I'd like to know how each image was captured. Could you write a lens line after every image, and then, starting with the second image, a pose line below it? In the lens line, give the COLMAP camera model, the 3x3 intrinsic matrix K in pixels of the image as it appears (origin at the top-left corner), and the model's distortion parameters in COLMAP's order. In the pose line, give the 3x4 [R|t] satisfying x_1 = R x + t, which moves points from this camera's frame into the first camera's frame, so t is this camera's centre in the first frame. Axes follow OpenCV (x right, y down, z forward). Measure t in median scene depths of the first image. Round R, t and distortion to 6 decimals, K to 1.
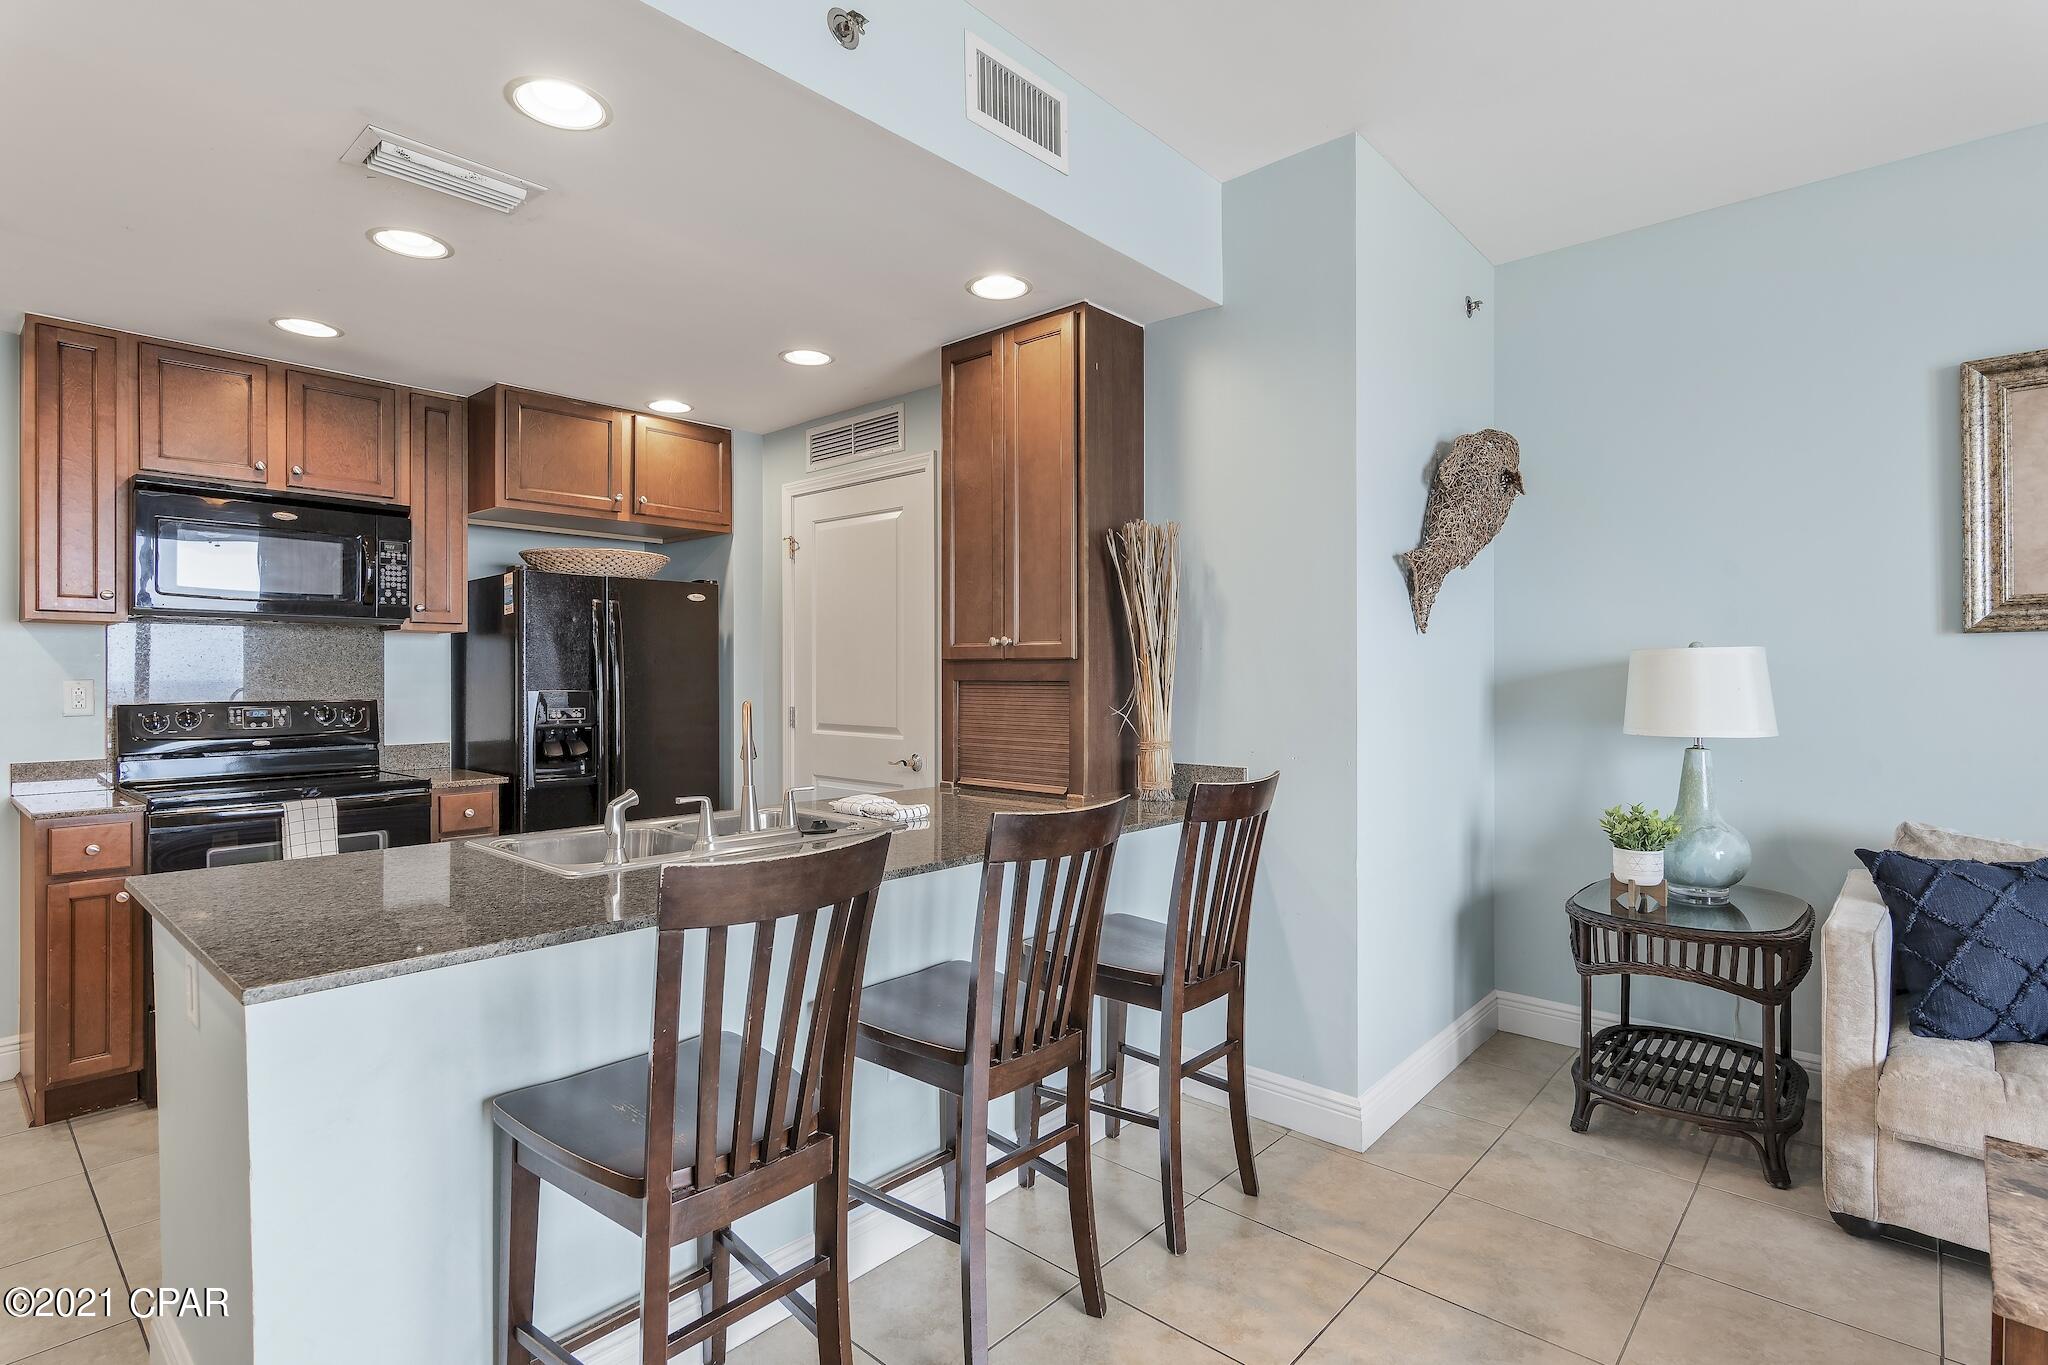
lens RADIAL K [[996.3, 0, 1034.6], [0, 996.3, 675.1], [0, 0, 1]] dist [0.000045, -0.000153]
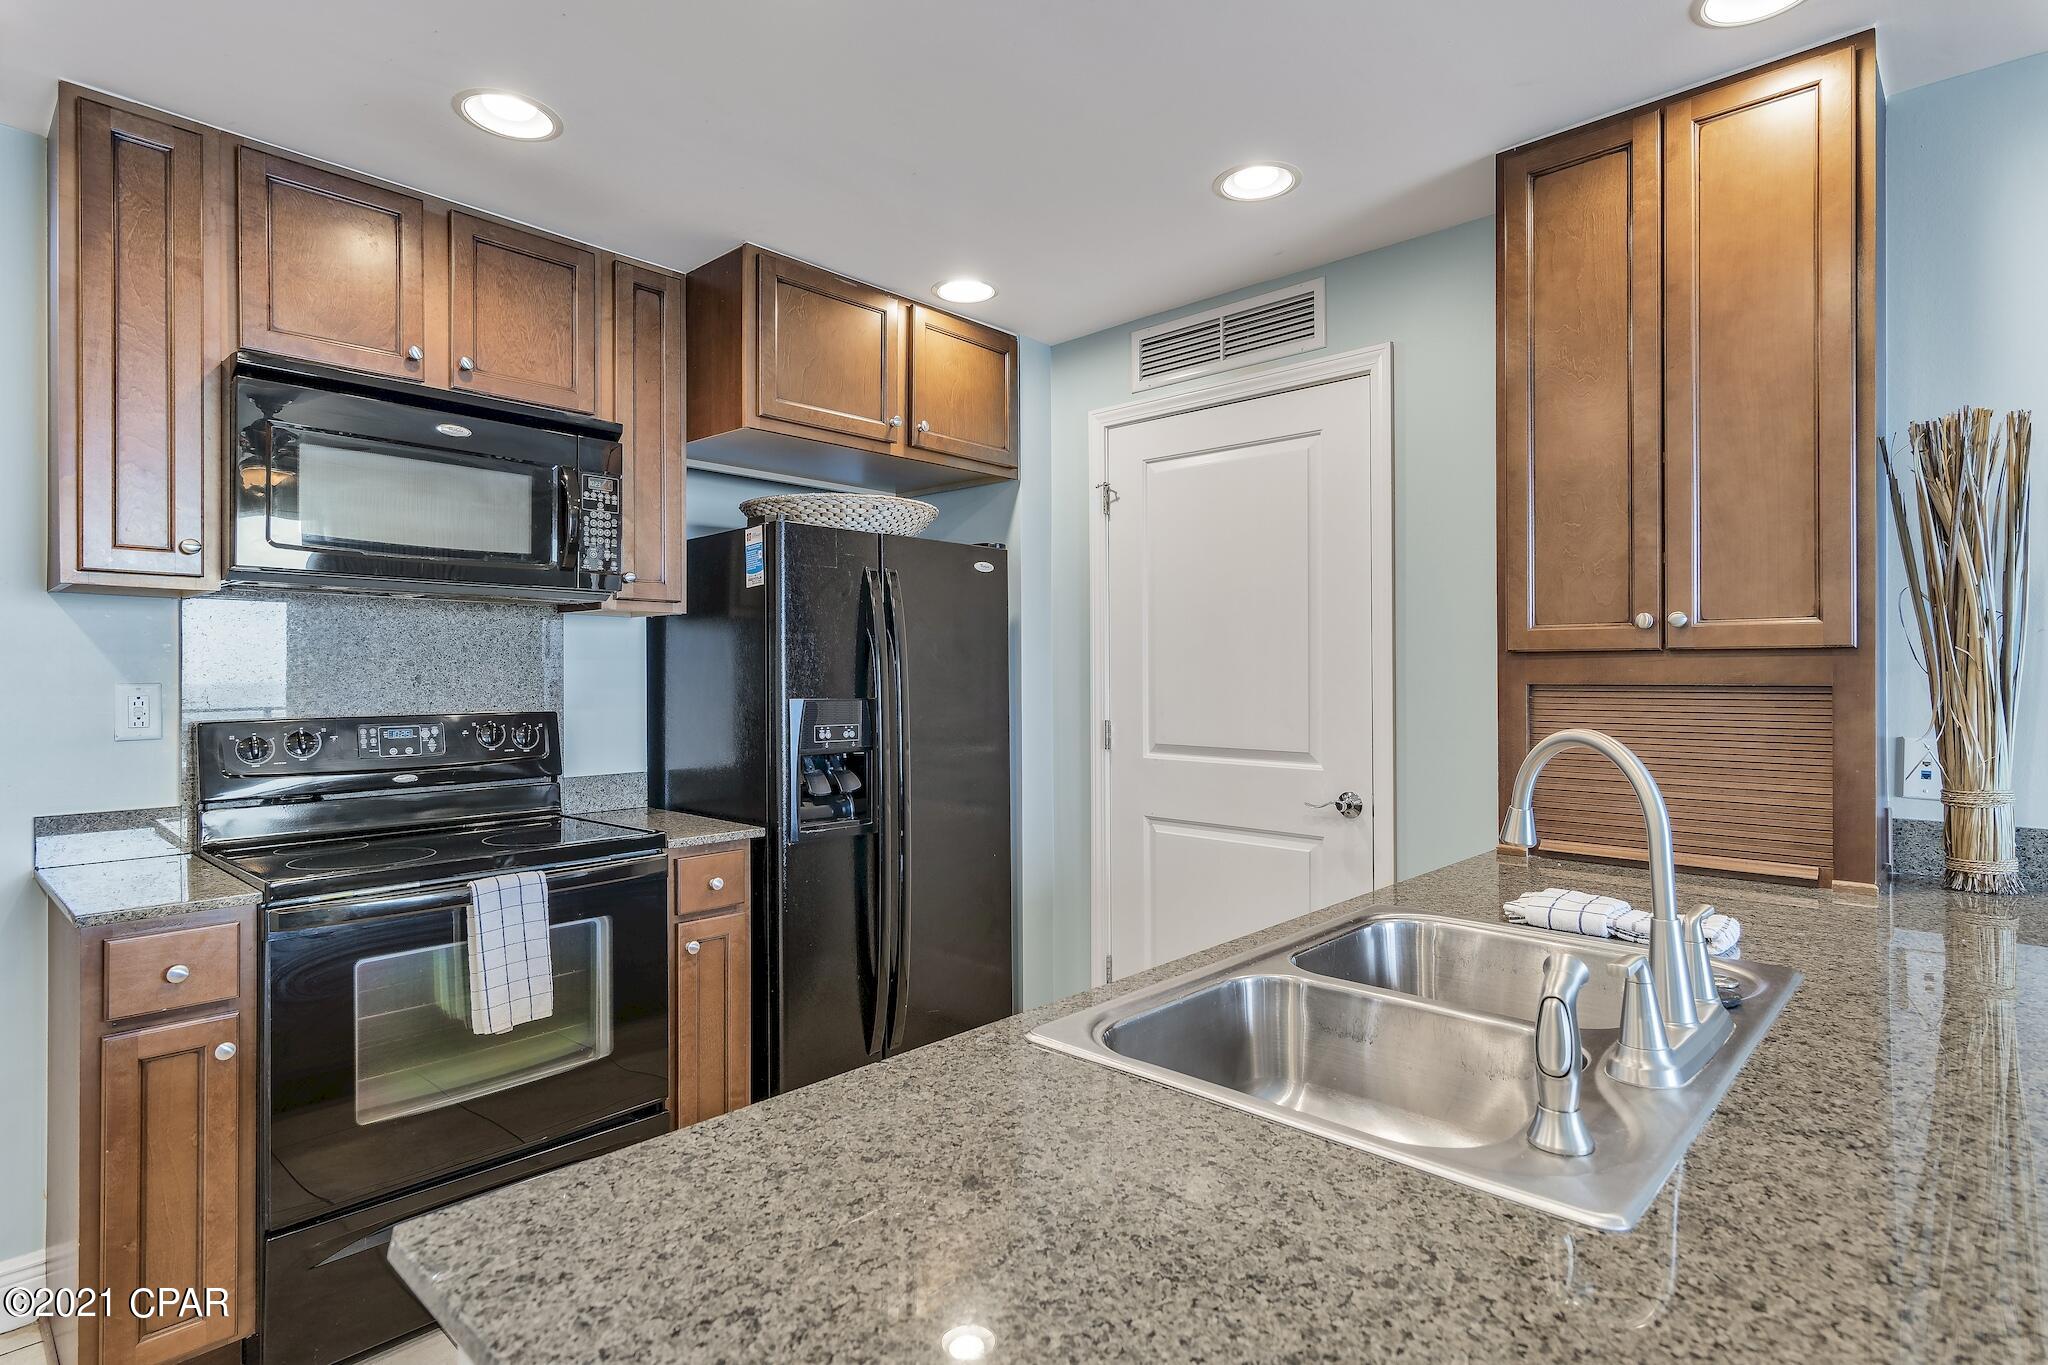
lens RADIAL K [[1029.8, 0, 1050.9], [0, 1029.8, 675.8], [0, 0, 1]] dist [0.002653, 0.000990]
pose [[0.999937, -0.000102, -0.011252, -0.336696], [0.000091, 1.000000, -0.000957, 0.000548], [0.011252, 0.000956, 0.999936, 0.315655]]
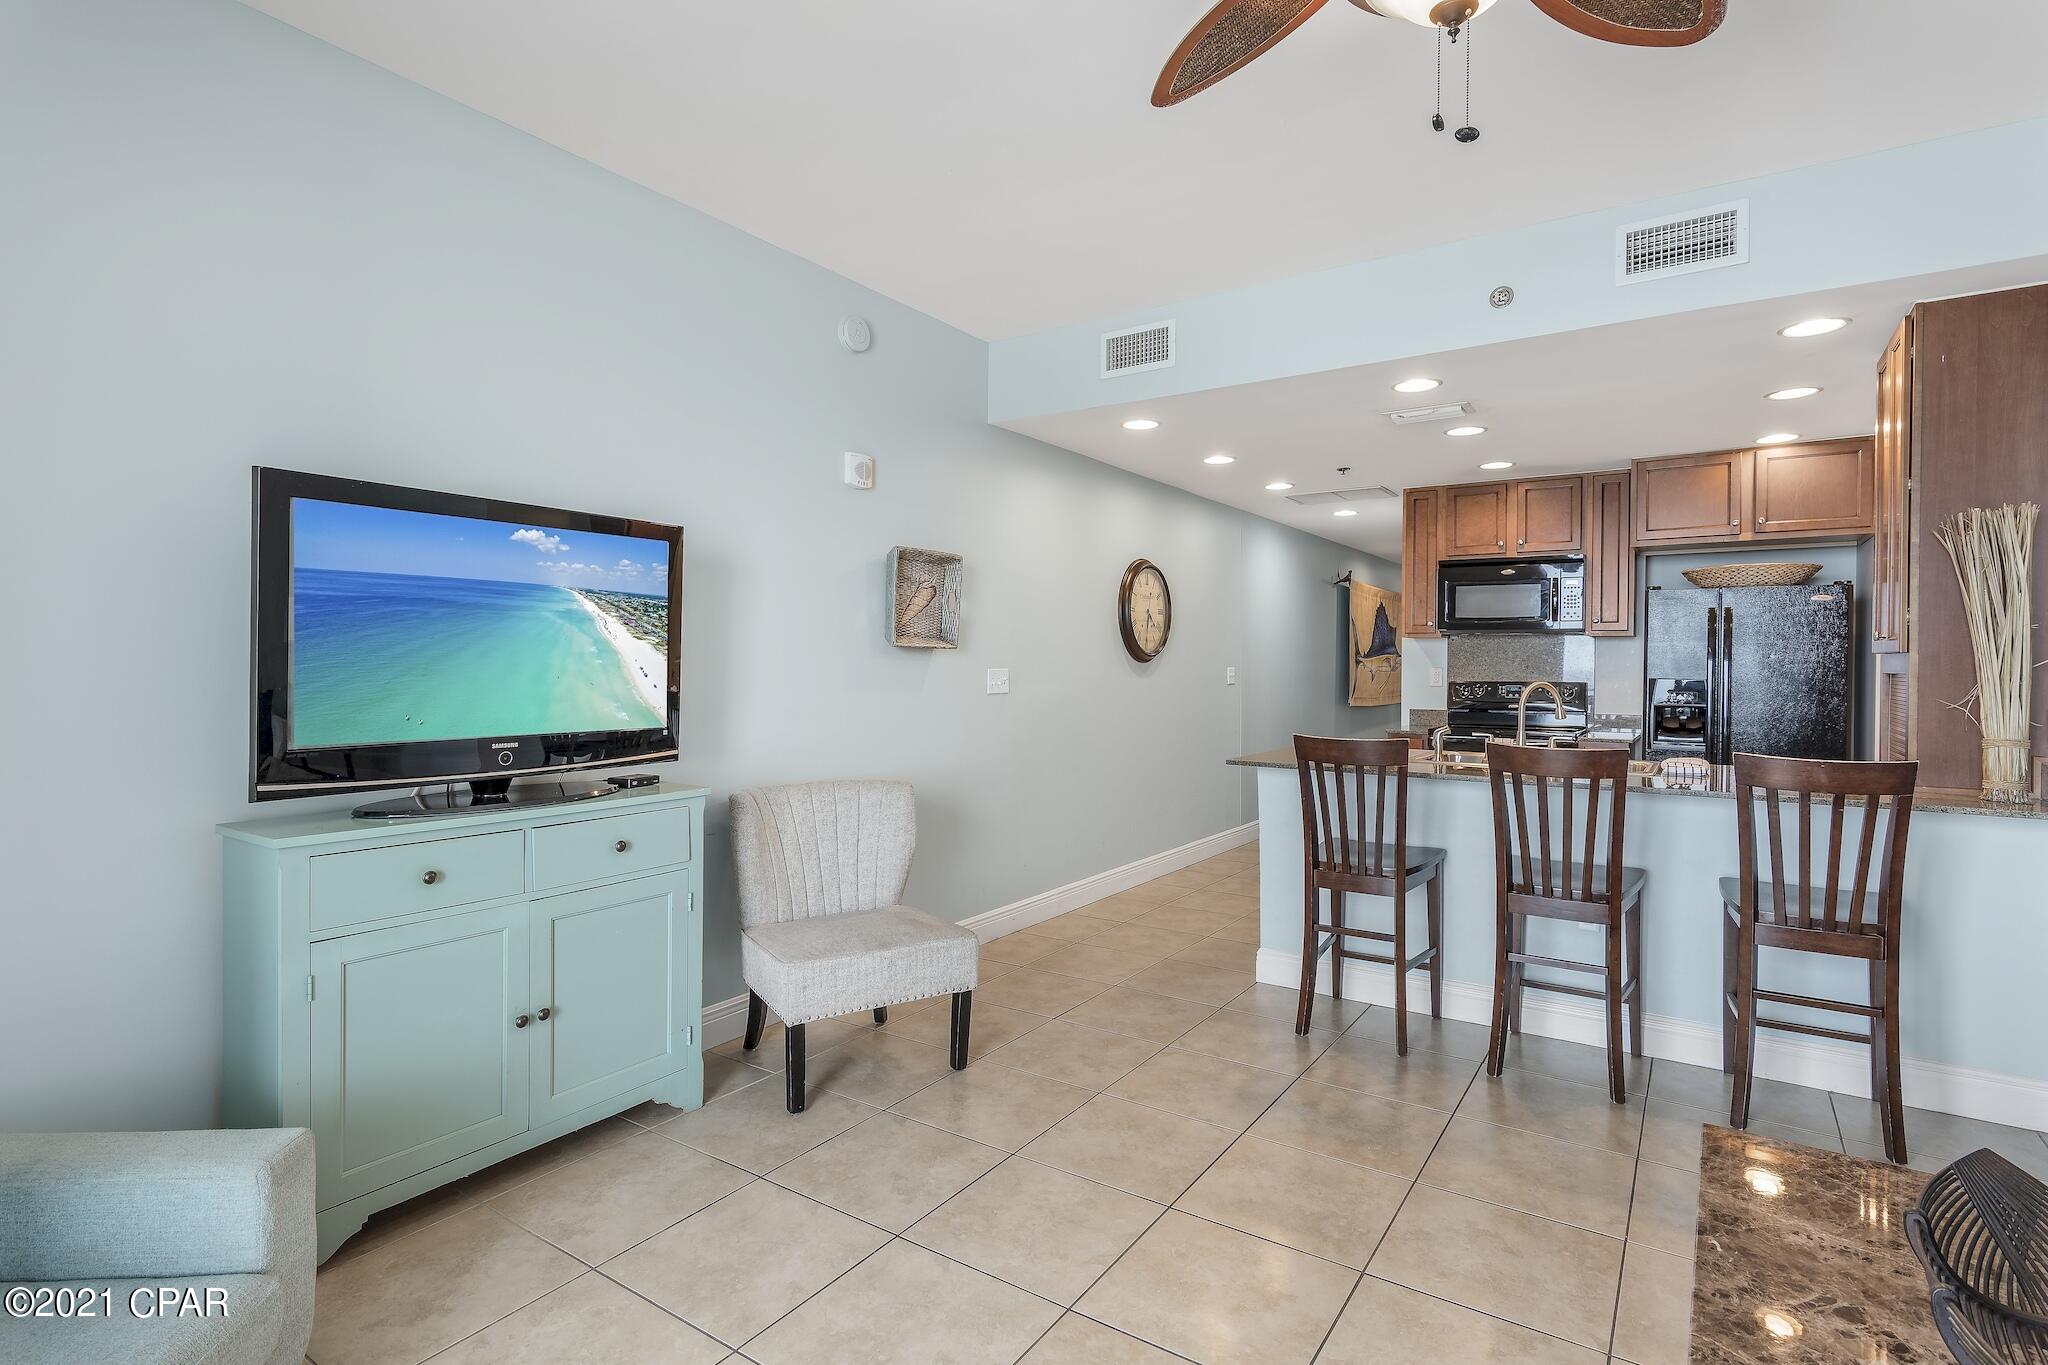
lens RADIAL K [[1018.0, 0, 1030.7], [0, 1018.0, 693.6], [0, 0, 1]] dist [-0.002712, -0.000578]
pose [[0.137037, 0.031887, -0.990053, 0.802636], [-0.012711, 0.999456, 0.030430, 0.005724], [0.990484, 0.008415, 0.137367, -0.037690]]
